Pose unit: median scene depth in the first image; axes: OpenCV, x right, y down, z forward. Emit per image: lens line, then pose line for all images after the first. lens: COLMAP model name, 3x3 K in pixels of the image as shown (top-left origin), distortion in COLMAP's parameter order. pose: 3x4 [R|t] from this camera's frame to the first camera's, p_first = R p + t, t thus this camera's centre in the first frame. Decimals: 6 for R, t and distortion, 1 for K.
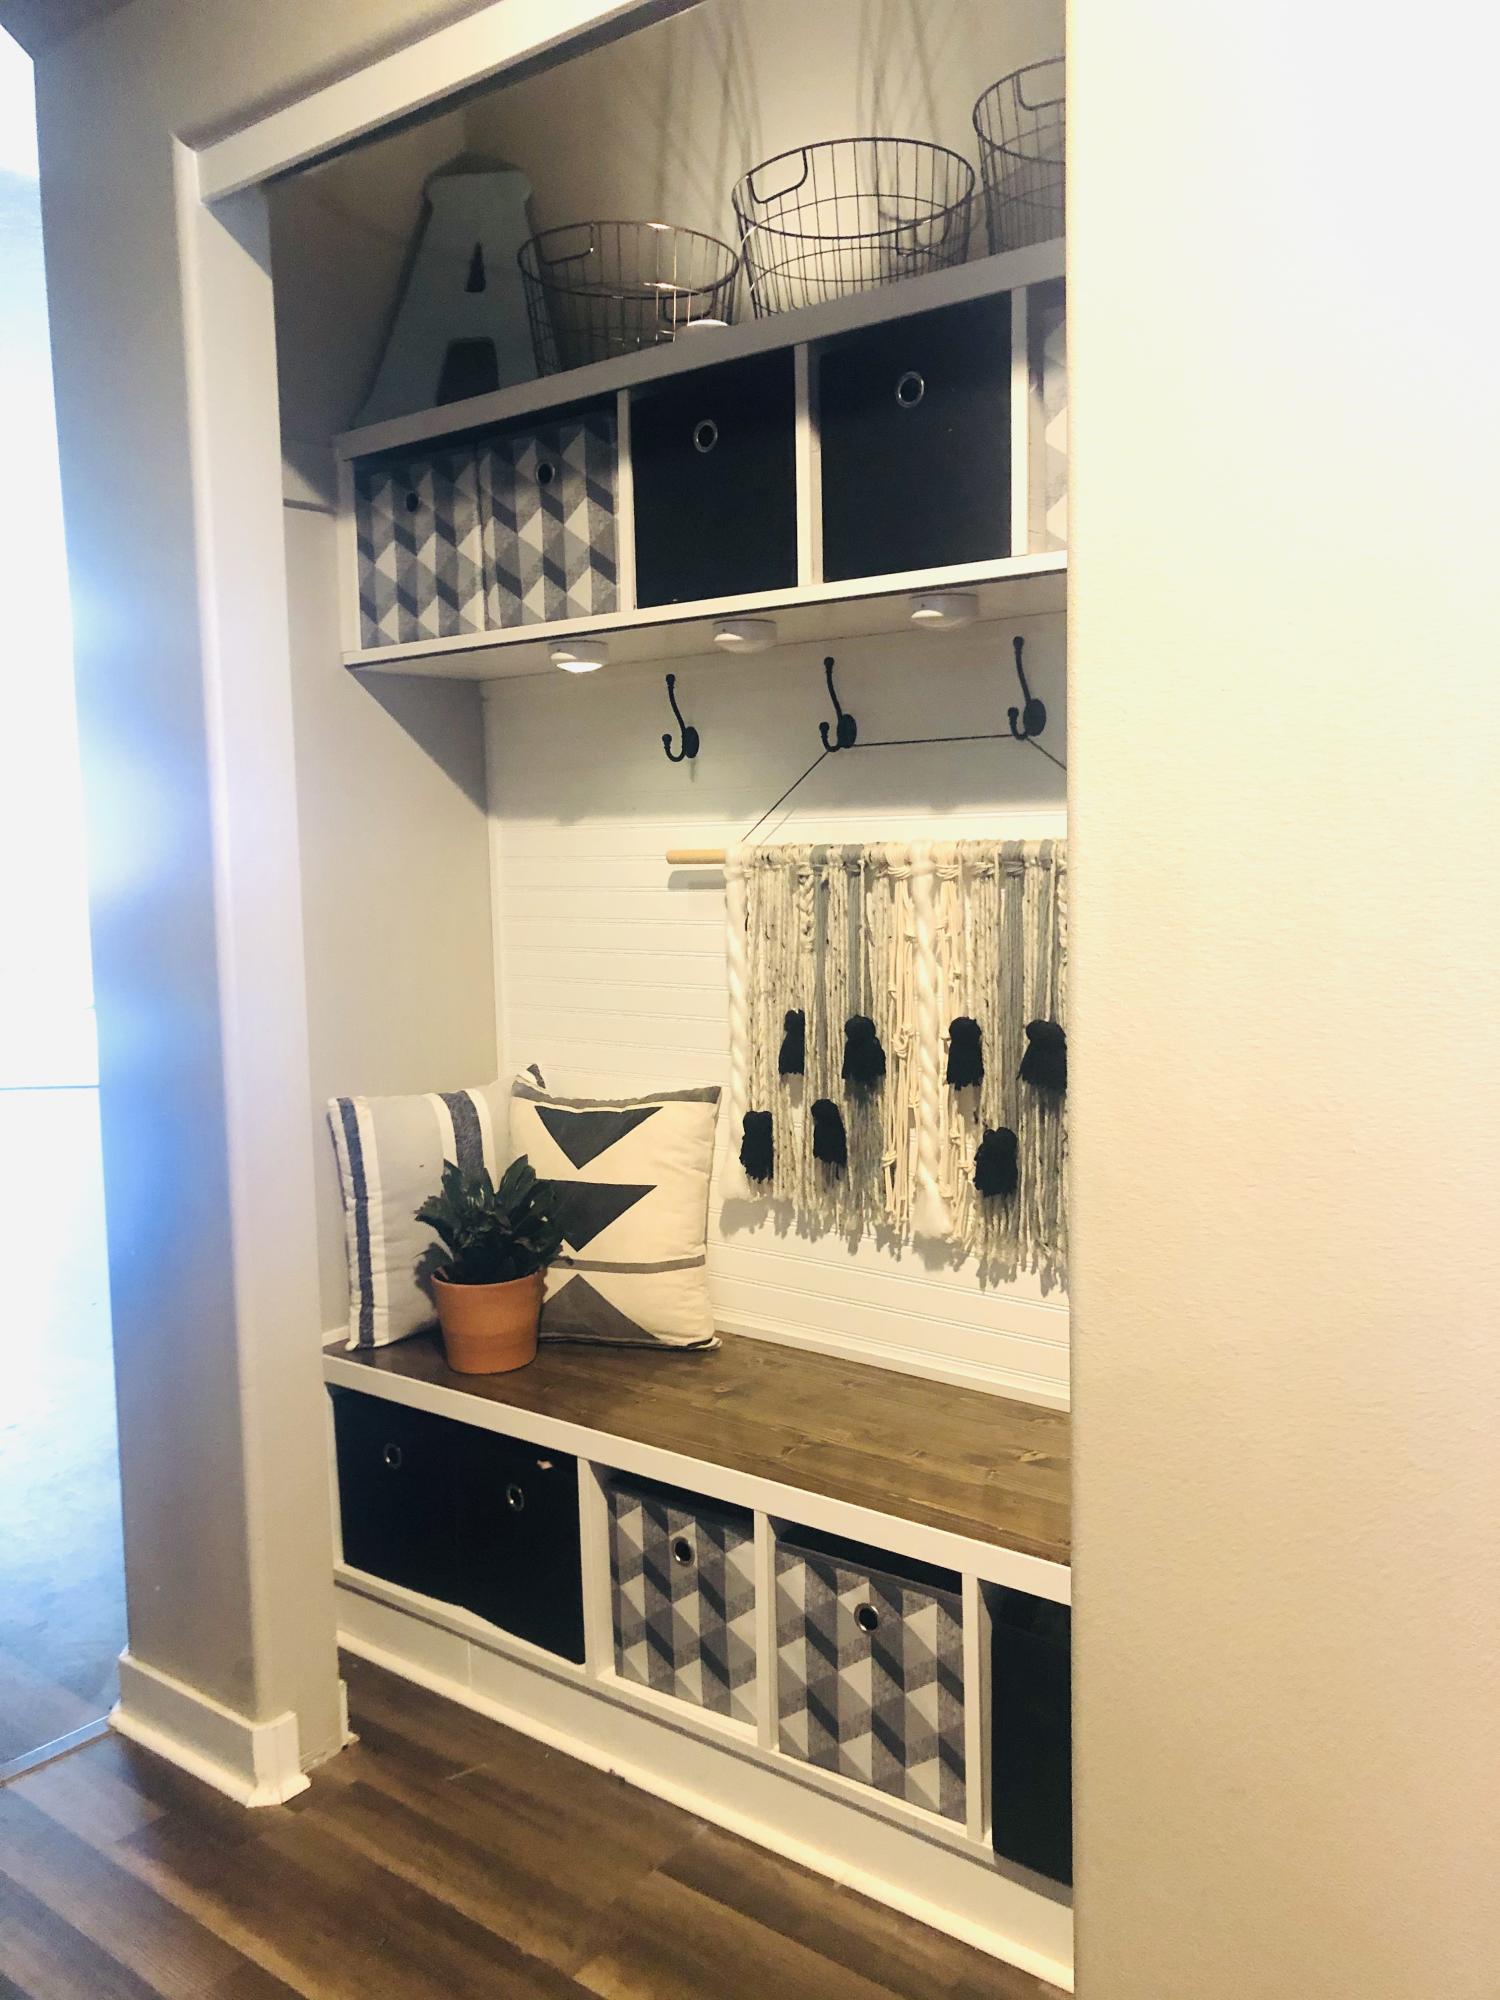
lens RADIAL K [[1627.5, 0, 750.0], [0, 1627.5, 1000.0], [0, 0, 1]] dist [0.140298, -0.395669]
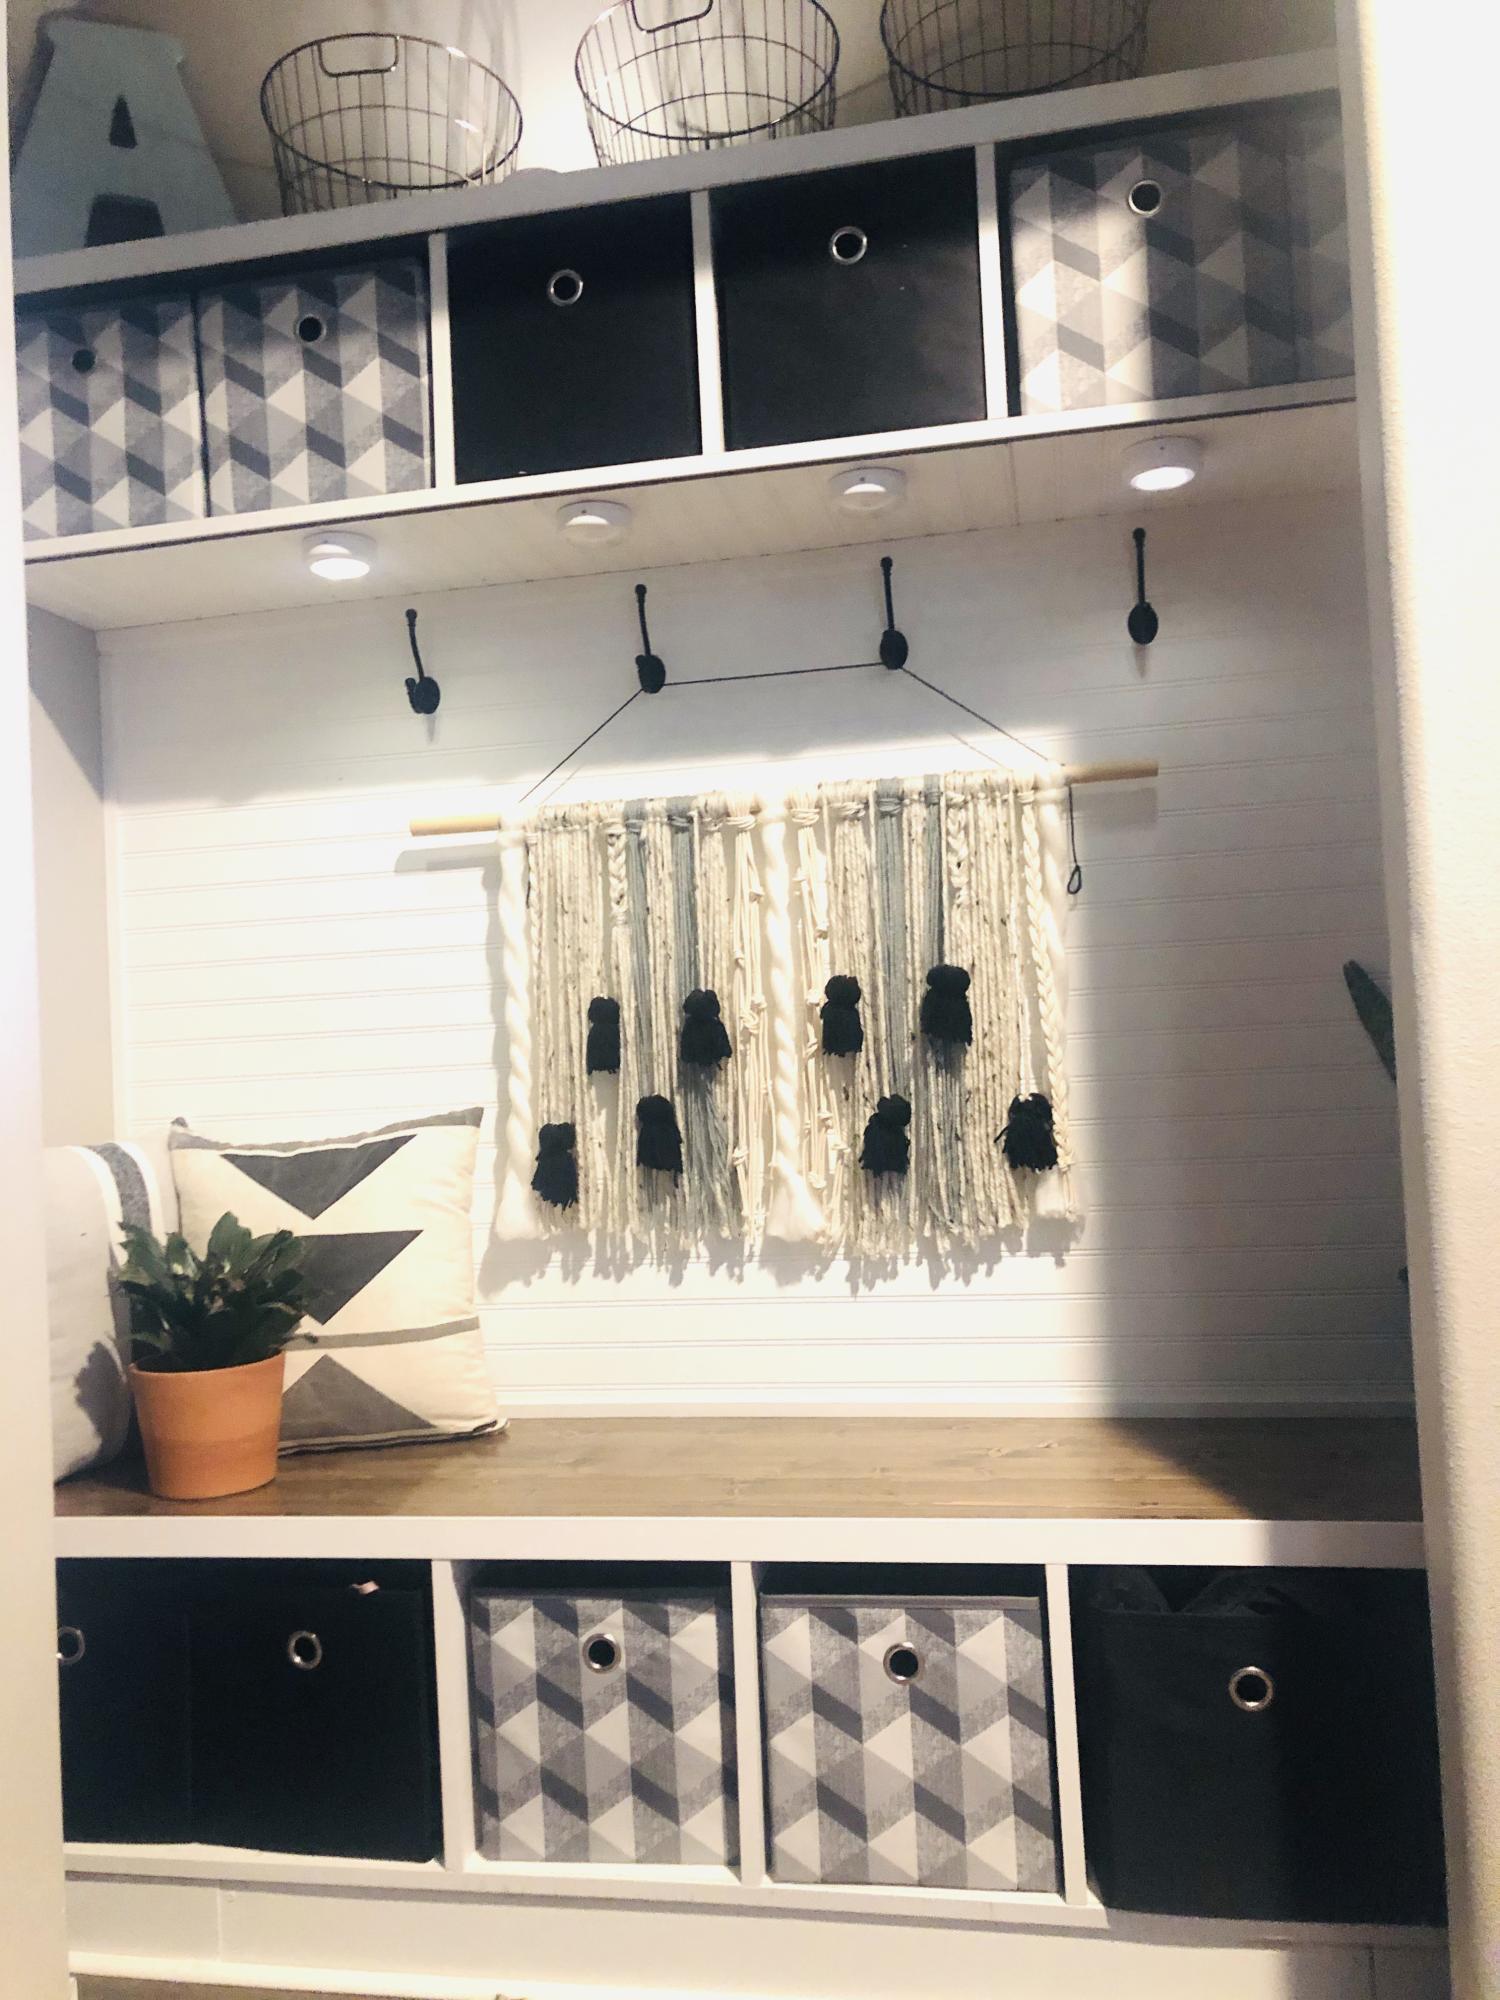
lens RADIAL K [[1643.4, 0, 750.0], [0, 1643.4, 1000.0], [0, 0, 1]] dist [0.075253, -0.119724]
pose [[0.888683, -0.007551, 0.458461, -0.304957], [0.073651, 0.989232, -0.126473, 0.125693], [-0.452569, 0.146160, 0.879669, 0.224124]]
